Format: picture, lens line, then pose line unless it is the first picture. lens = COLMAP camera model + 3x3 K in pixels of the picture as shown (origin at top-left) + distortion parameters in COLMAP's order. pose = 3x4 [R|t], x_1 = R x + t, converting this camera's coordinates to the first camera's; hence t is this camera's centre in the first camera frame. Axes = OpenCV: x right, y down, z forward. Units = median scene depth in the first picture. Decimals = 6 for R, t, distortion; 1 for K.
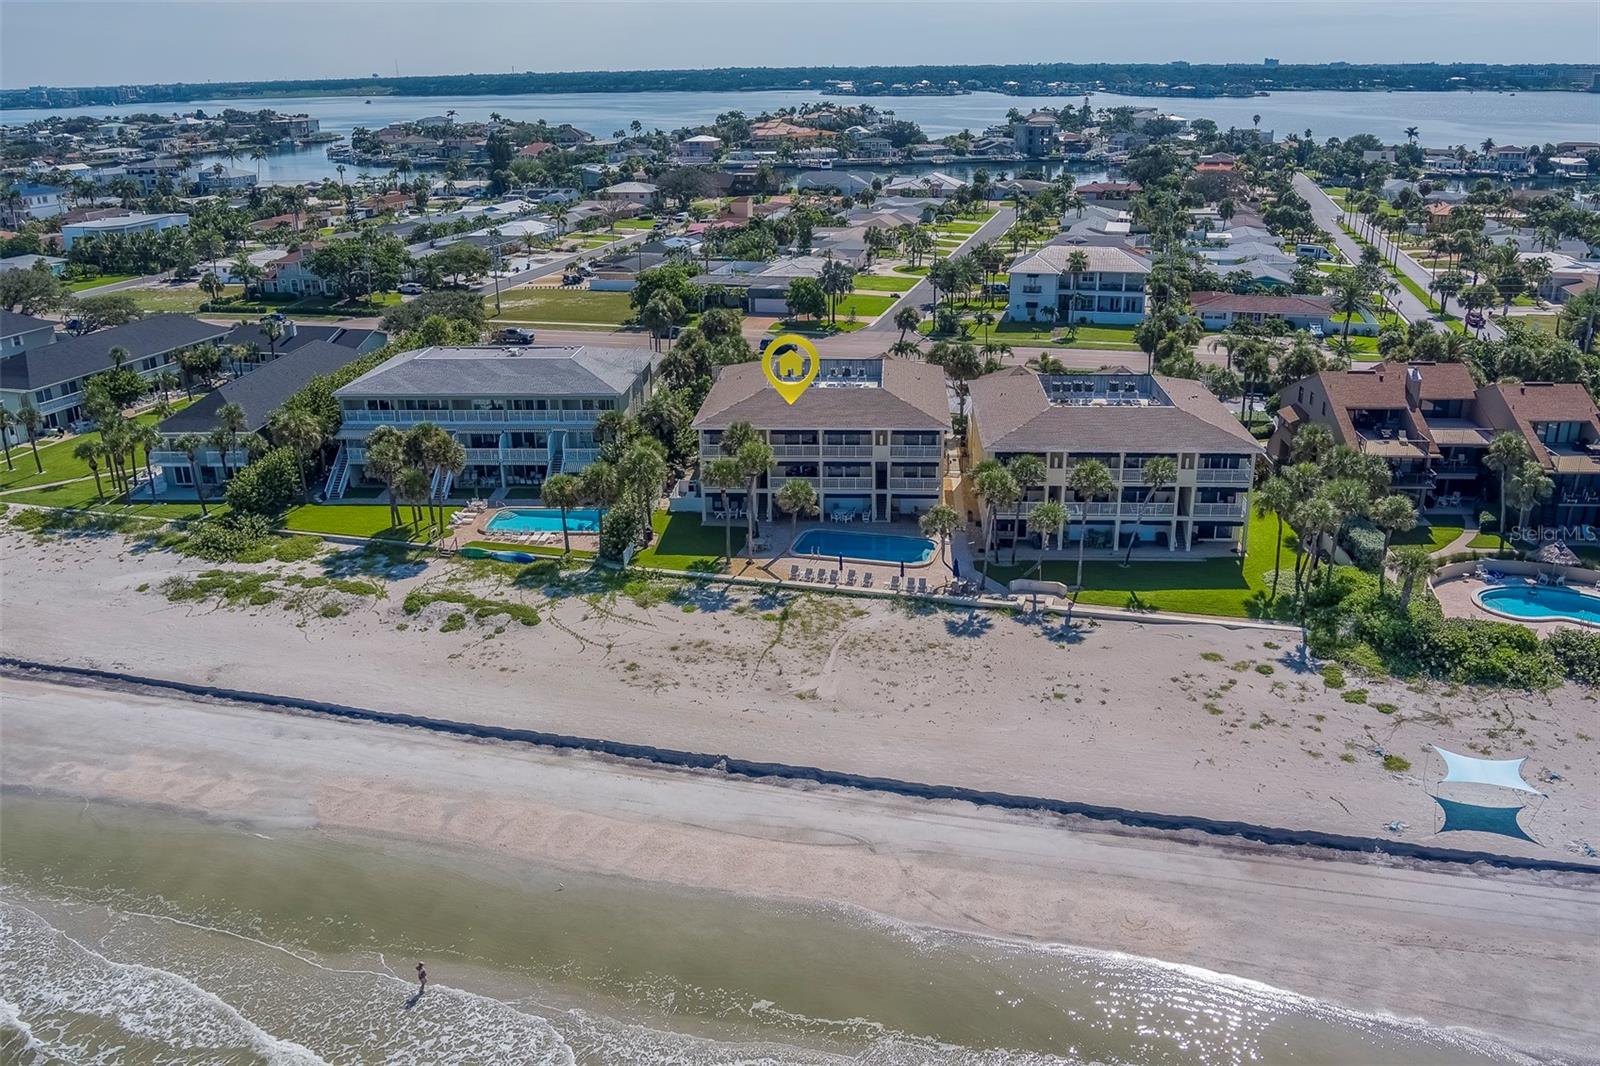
lens RADIAL K [[1303.7, 0, 800.0], [0, 1303.7, 533.0], [0, 0, 1]] dist [-0.075216, 0.038780]
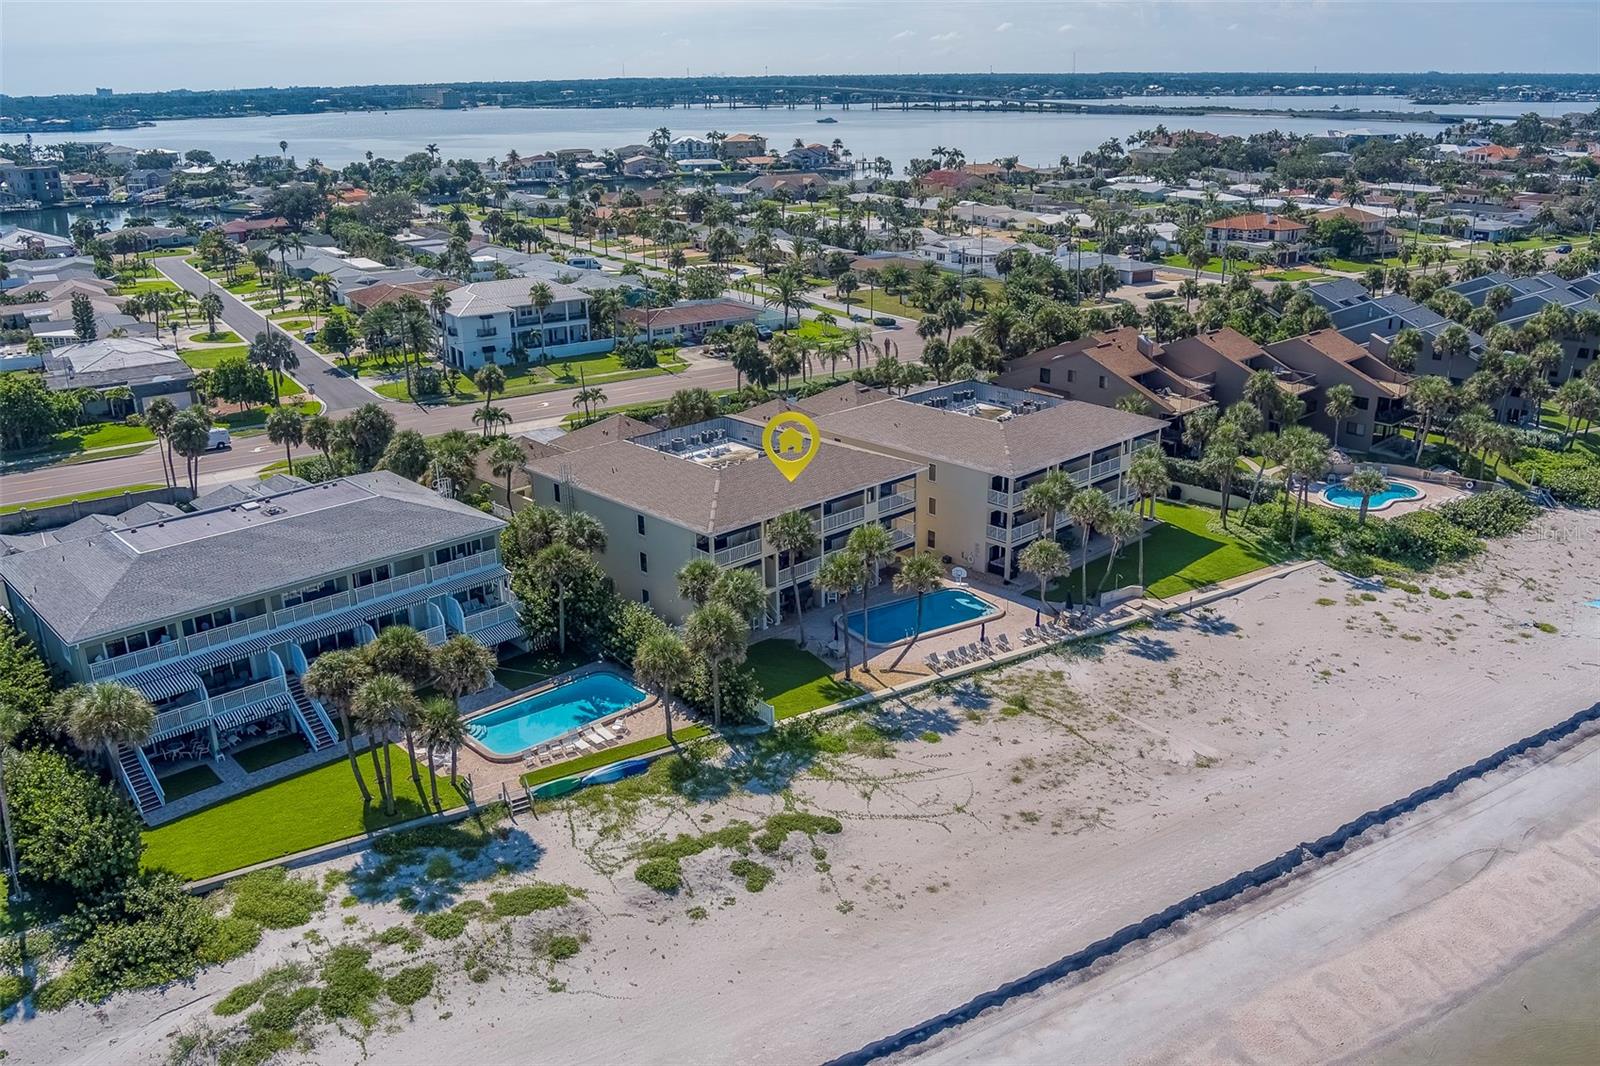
lens RADIAL K [[1303.7, 0, 800.0], [0, 1303.7, 533.0], [0, 0, 1]] dist [-0.075216, 0.038780]
pose [[0.676981, -0.240705, 0.695527, -0.653723], [0.253647, 0.963419, 0.086532, -0.151203], [-0.690913, 0.117837, 0.713270, 0.448700]]
